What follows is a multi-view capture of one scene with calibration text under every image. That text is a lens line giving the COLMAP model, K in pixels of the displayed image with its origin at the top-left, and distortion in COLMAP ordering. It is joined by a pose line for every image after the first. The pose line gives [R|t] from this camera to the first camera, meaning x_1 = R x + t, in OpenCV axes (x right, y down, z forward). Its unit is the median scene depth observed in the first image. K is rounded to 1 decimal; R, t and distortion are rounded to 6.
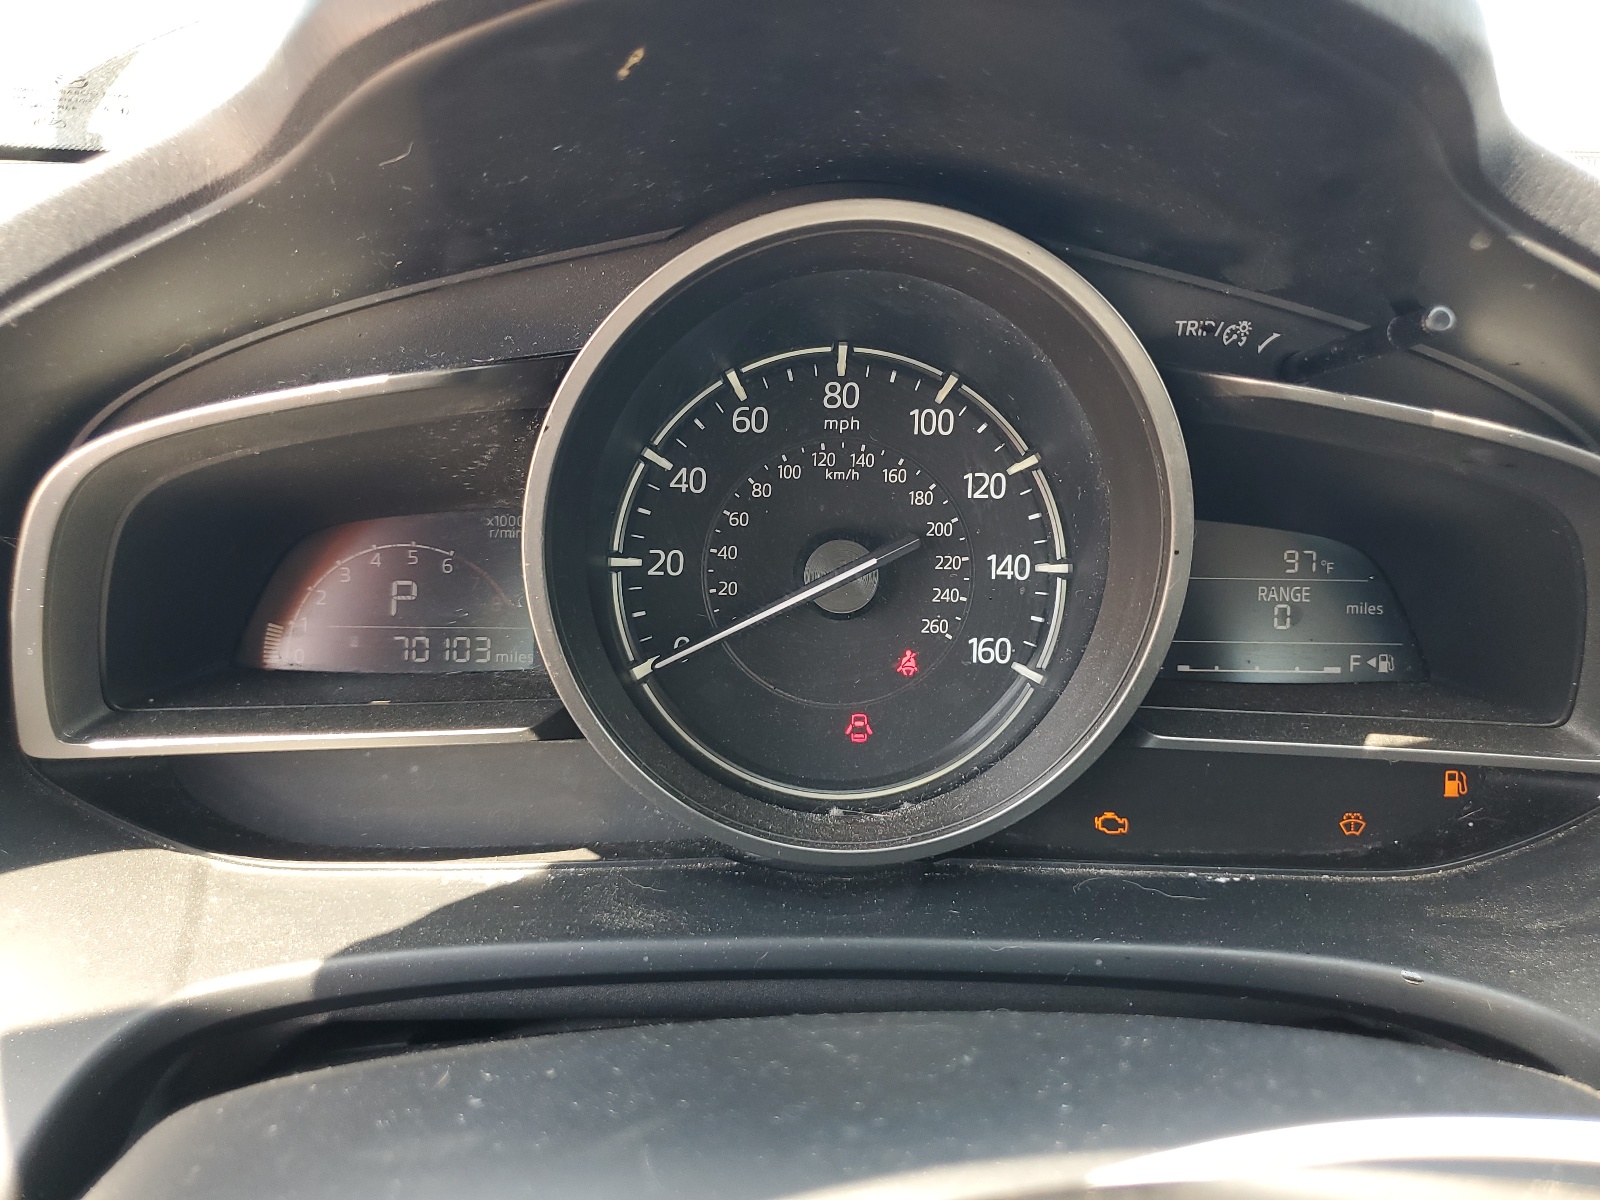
lens RADIAL K [[1220.6, 0, 798.8], [0, 1220.6, 600.4], [0, 0, 1]] dist [-0.004011, -0.001239]
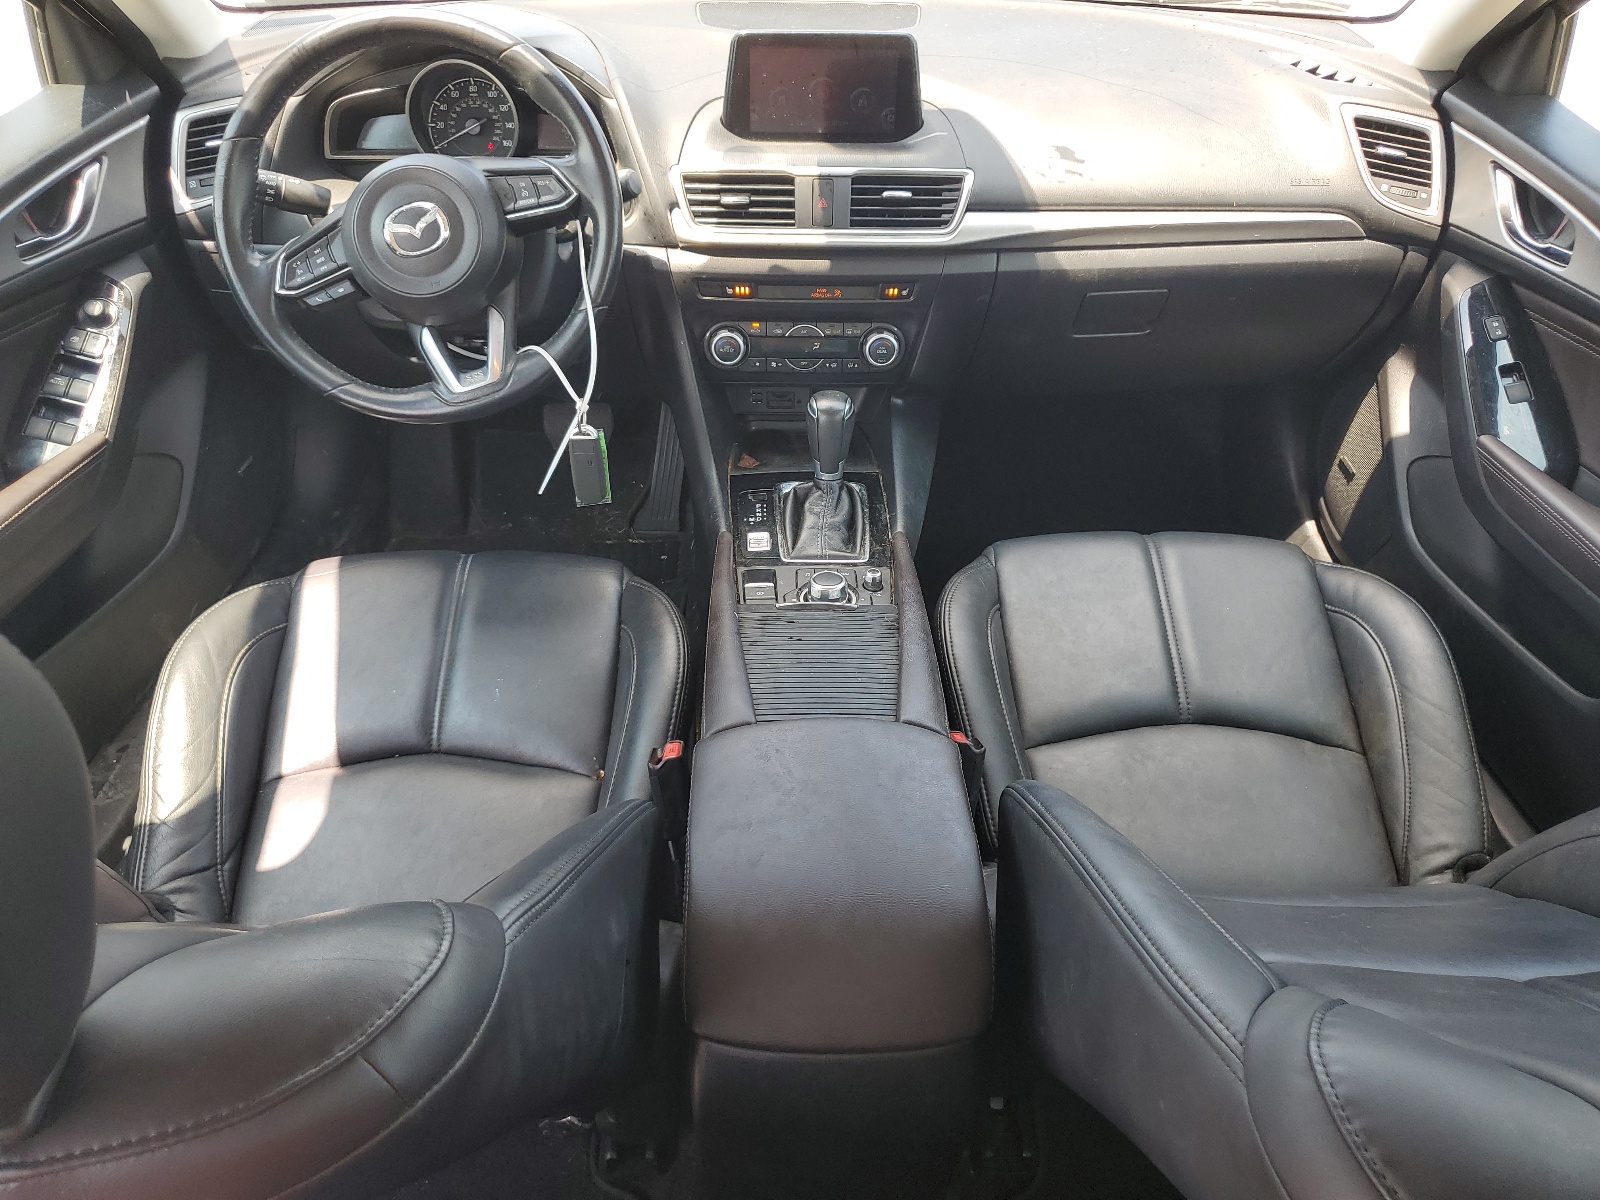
lens RADIAL K [[1220.6, 0, 800.8], [0, 1220.6, 598.1], [0, 0, 1]] dist [-0.004011, -0.001239]
pose [[0.999282, 0.003632, -0.037721, 1.562948], [0.006093, 0.967048, 0.254521, 0.581834], [0.037402, -0.254568, 0.966331, -4.266953]]
